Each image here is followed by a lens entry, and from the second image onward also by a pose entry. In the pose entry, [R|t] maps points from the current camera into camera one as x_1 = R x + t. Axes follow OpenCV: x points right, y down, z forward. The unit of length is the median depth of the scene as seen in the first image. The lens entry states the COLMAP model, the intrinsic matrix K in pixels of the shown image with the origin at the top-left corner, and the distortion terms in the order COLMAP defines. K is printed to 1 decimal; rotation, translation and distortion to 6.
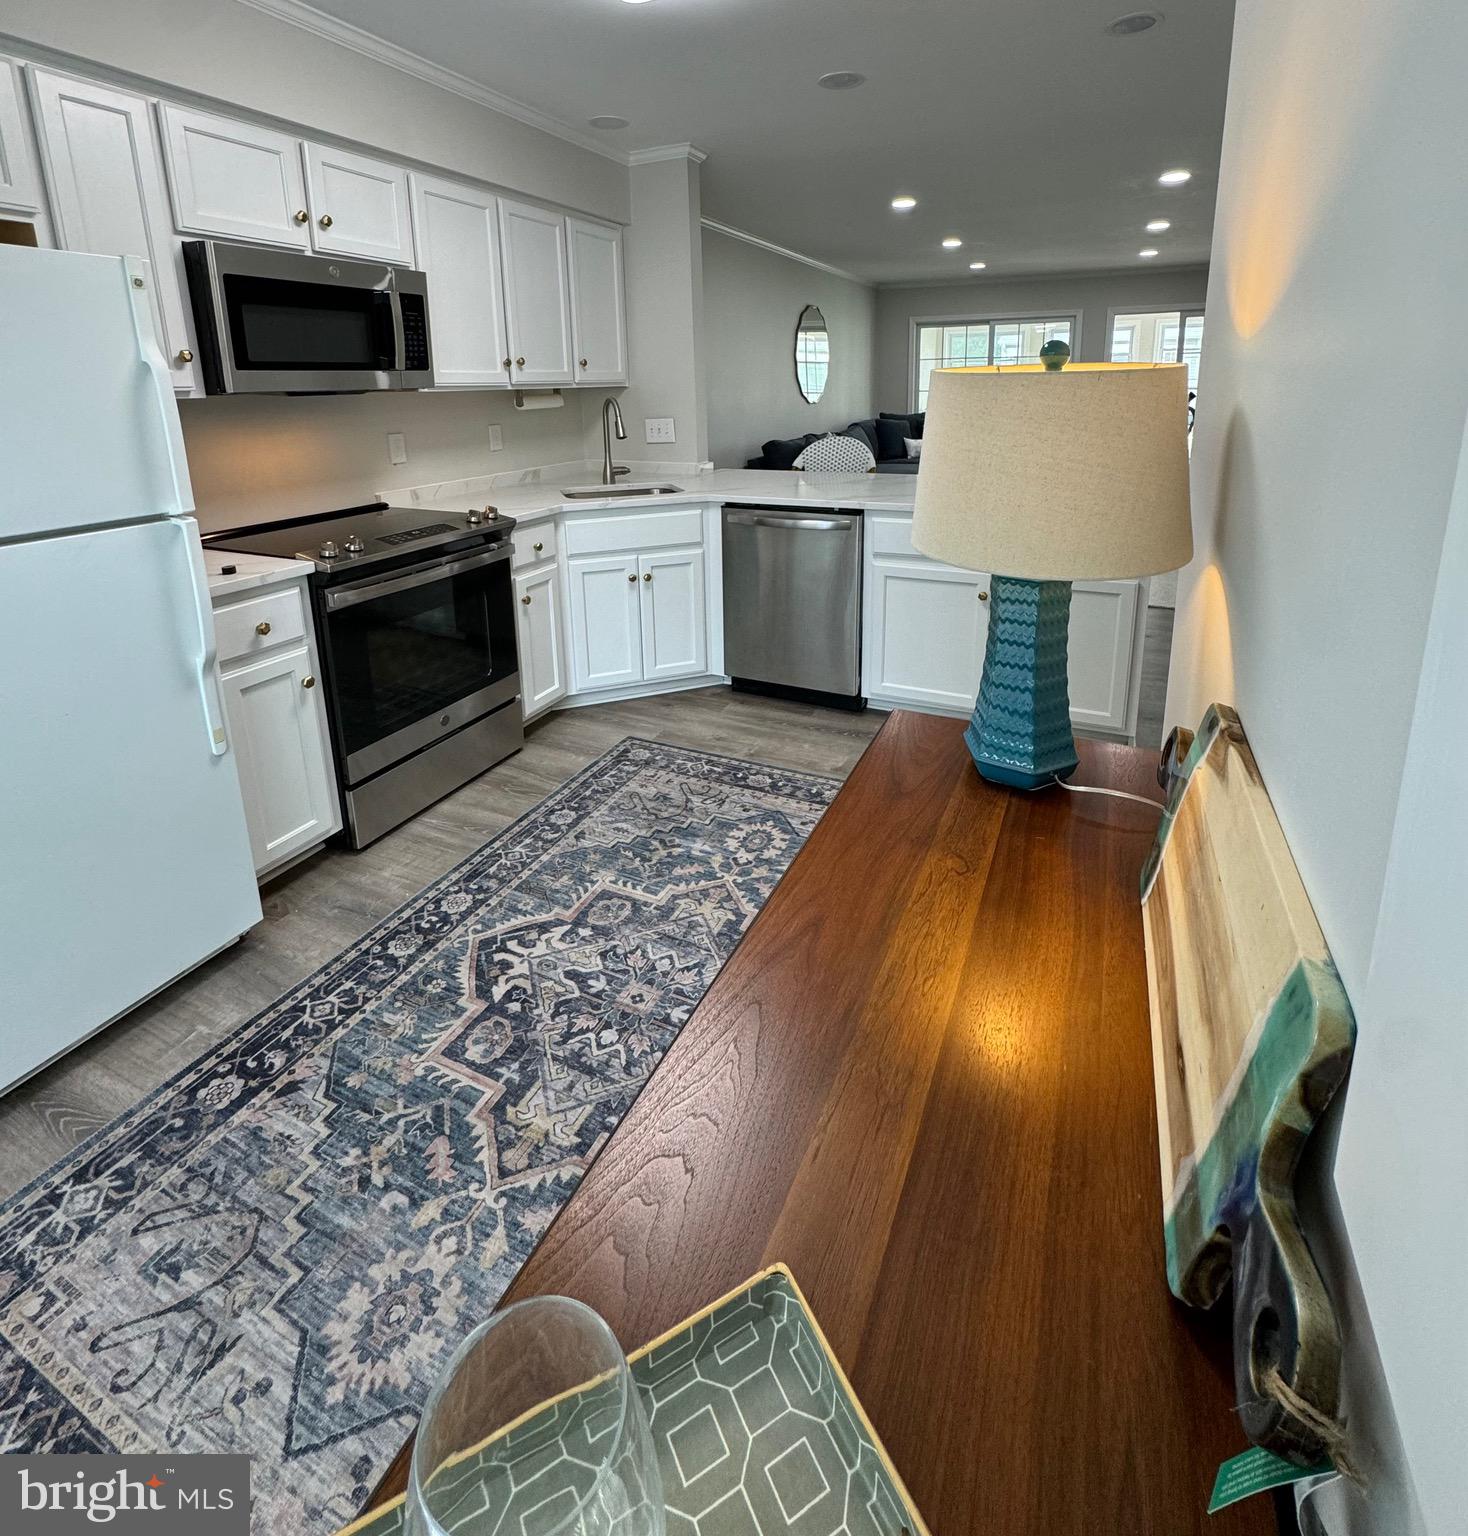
lens RADIAL K [[783.8, 0, 736.7], [0, 783.8, 553.2], [0, 0, 1]] dist [-0.001025, -0.000944]
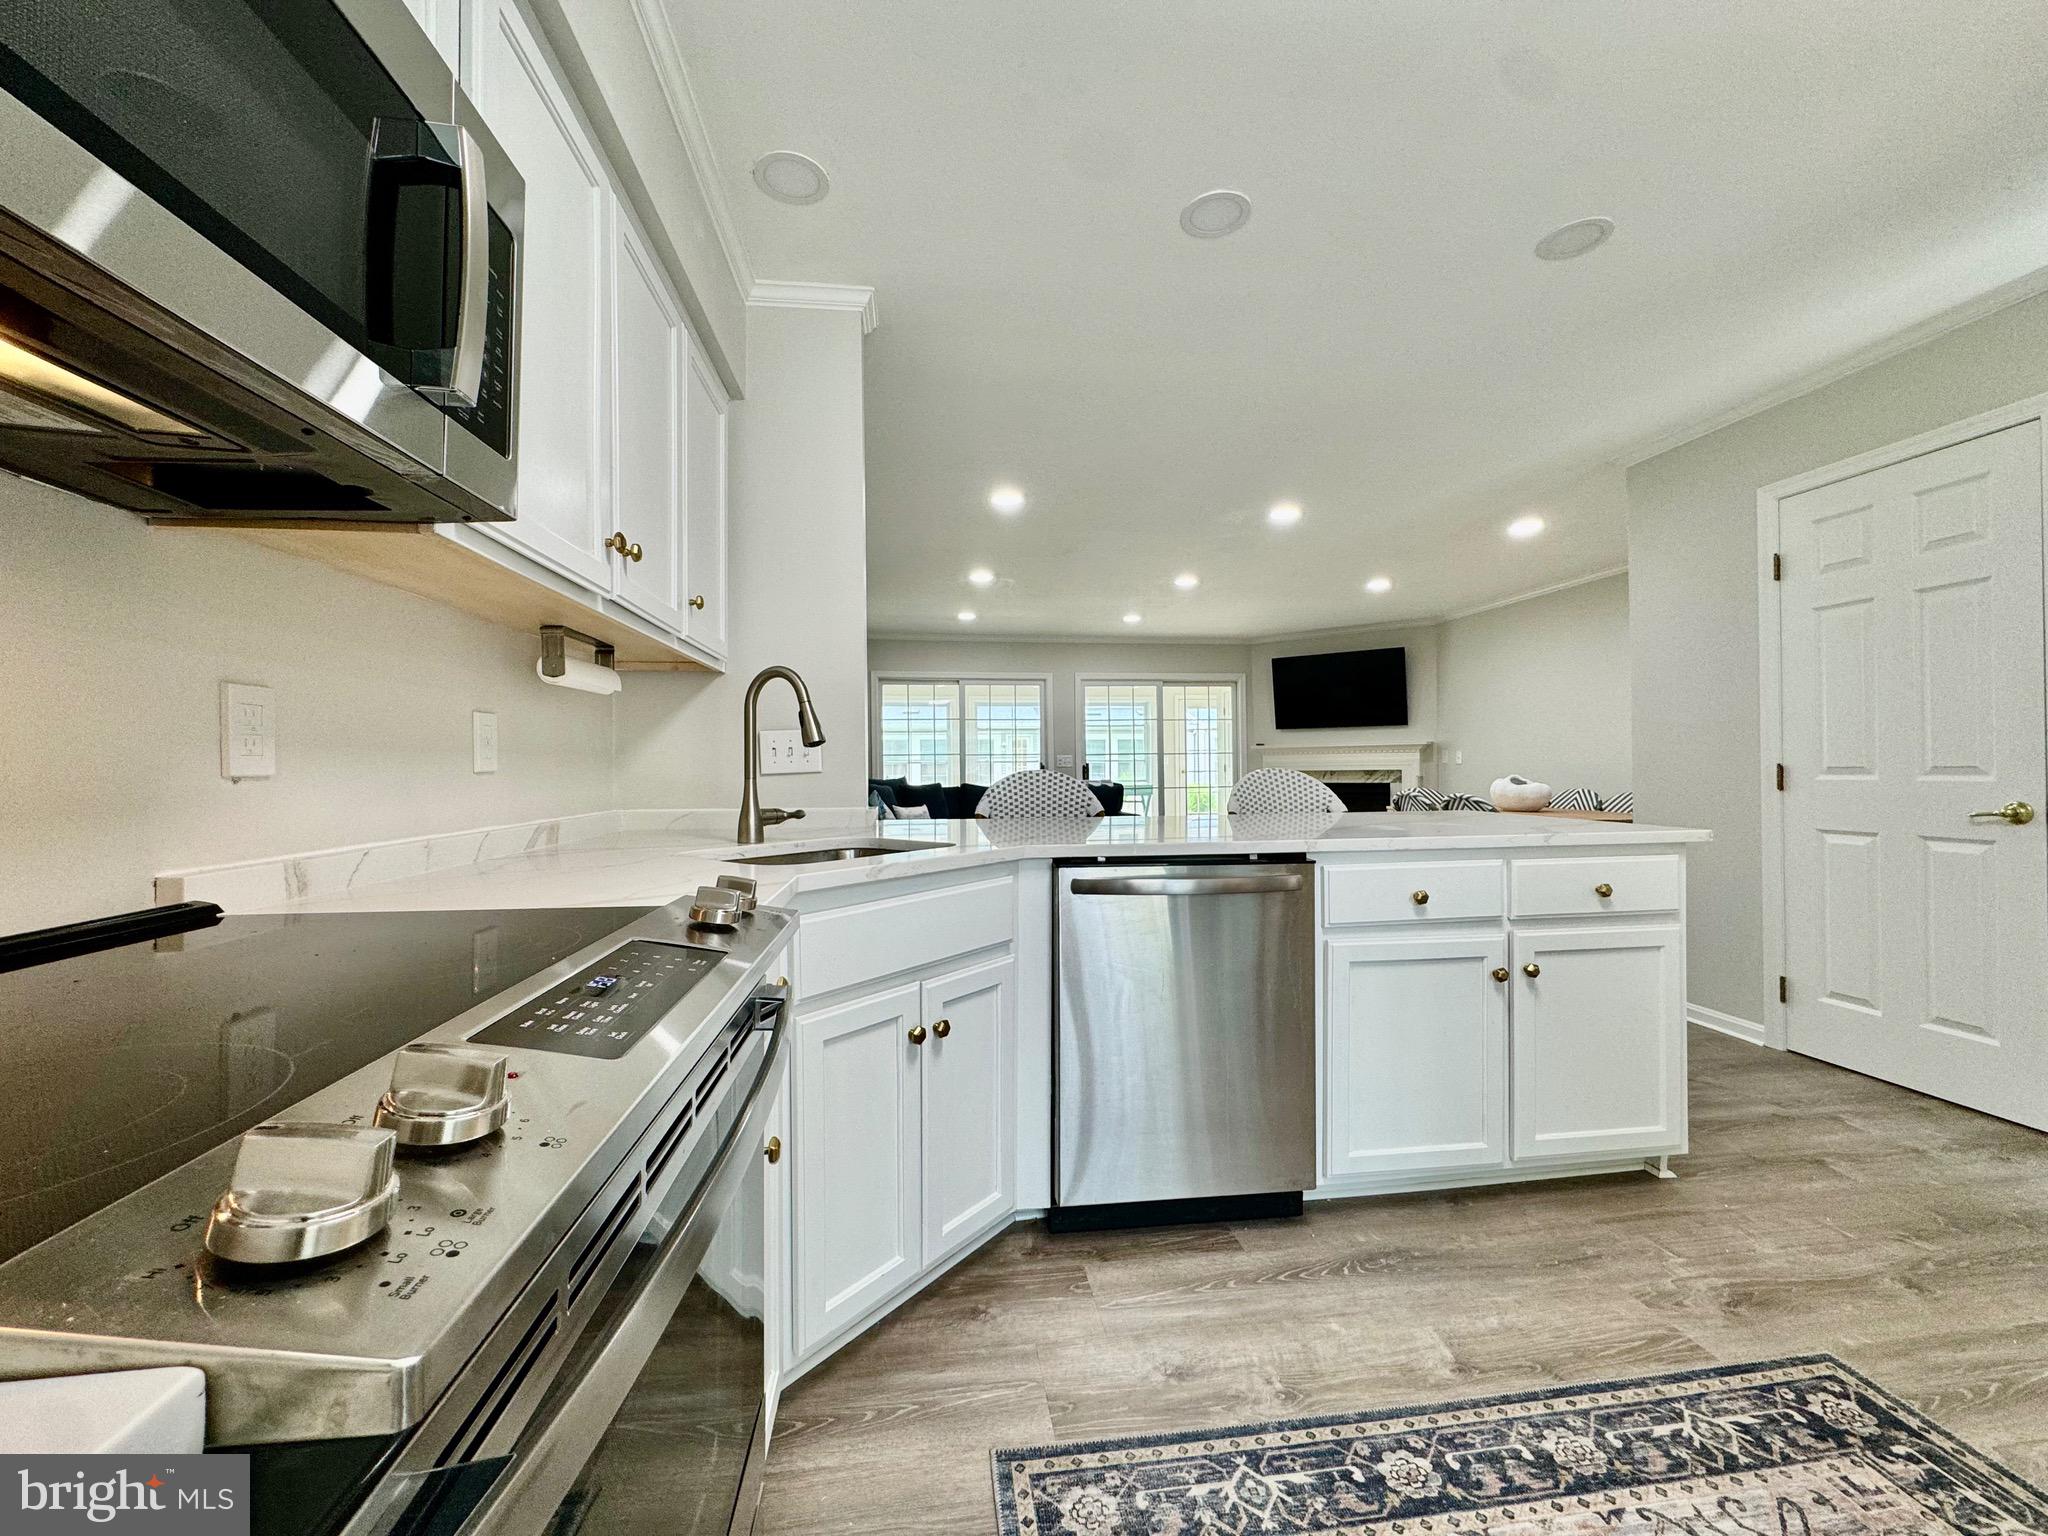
lens RADIAL K [[818.3, 0, 1023.8], [0, 818.3, 760.9], [0, 0, 1]] dist [-0.002762, 0.000529]
pose [[0.845489, 0.015519, 0.533767, -0.488651], [0.107441, 0.974192, -0.198511, -0.031795], [-0.523072, 0.225188, 0.822001, 0.802750]]
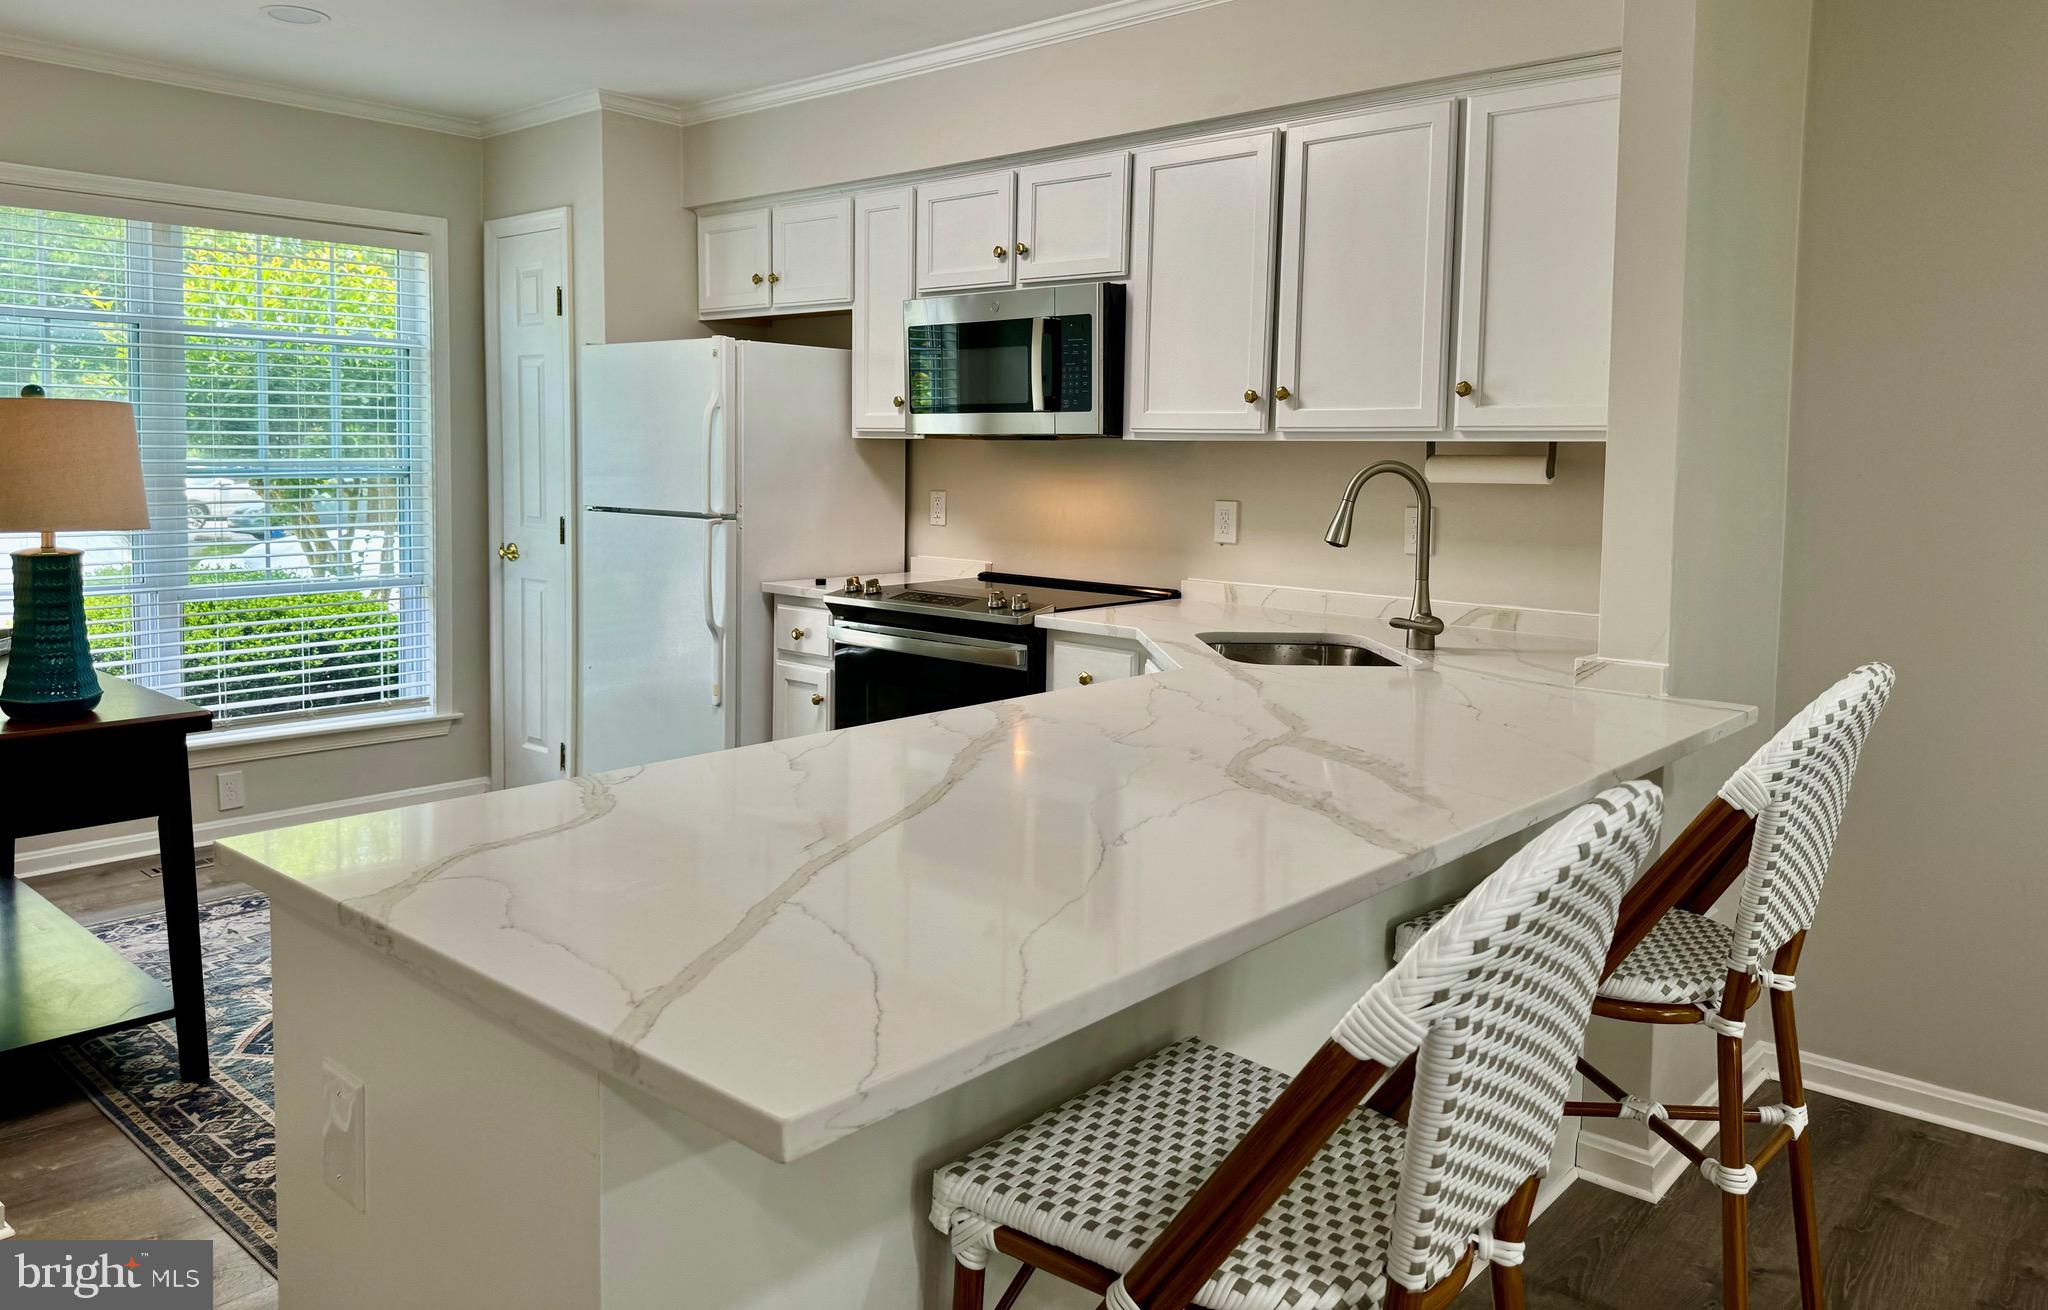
lens RADIAL K [[1429.9, 0, 1024.8], [0, 1429.9, 562.2], [0, 0, 1]] dist [0.065123, -0.042814]
pose [[-0.287242, 0.088431, -0.953767, 1.169749], [-0.216035, 0.964092, 0.154450, -0.363635], [0.933178, 0.250412, -0.257823, 1.658370]]
